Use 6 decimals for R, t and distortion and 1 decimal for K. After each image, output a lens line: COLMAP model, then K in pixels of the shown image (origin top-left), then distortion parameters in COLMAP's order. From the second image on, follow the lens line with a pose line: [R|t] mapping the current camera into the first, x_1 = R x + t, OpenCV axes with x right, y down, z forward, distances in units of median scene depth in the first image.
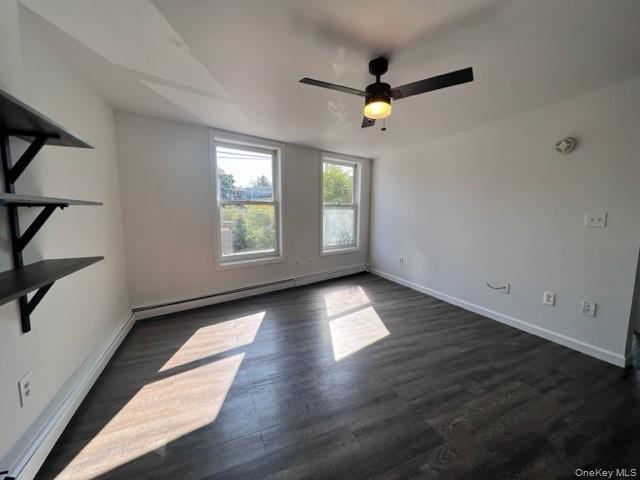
lens RADIAL K [[254.8, 0, 325.6], [0, 254.8, 238.7], [0, 0, 1]] dist [-0.000170, -0.000025]
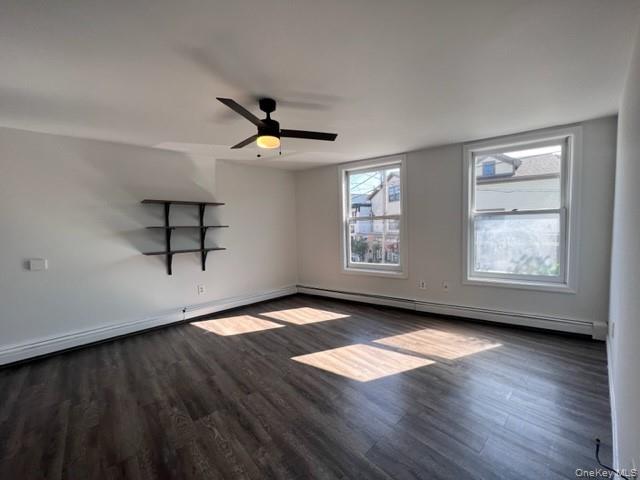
lens RADIAL K [[254.8, 0, 314.4], [0, 254.8, 239.6], [0, 0, 1]] dist [-0.000170, -0.000025]
pose [[0.301771, 0.037752, -0.952633, 0.642248], [-0.077557, 0.996876, 0.014937, -0.043609], [0.950220, 0.069375, 0.303757, 0.408439]]
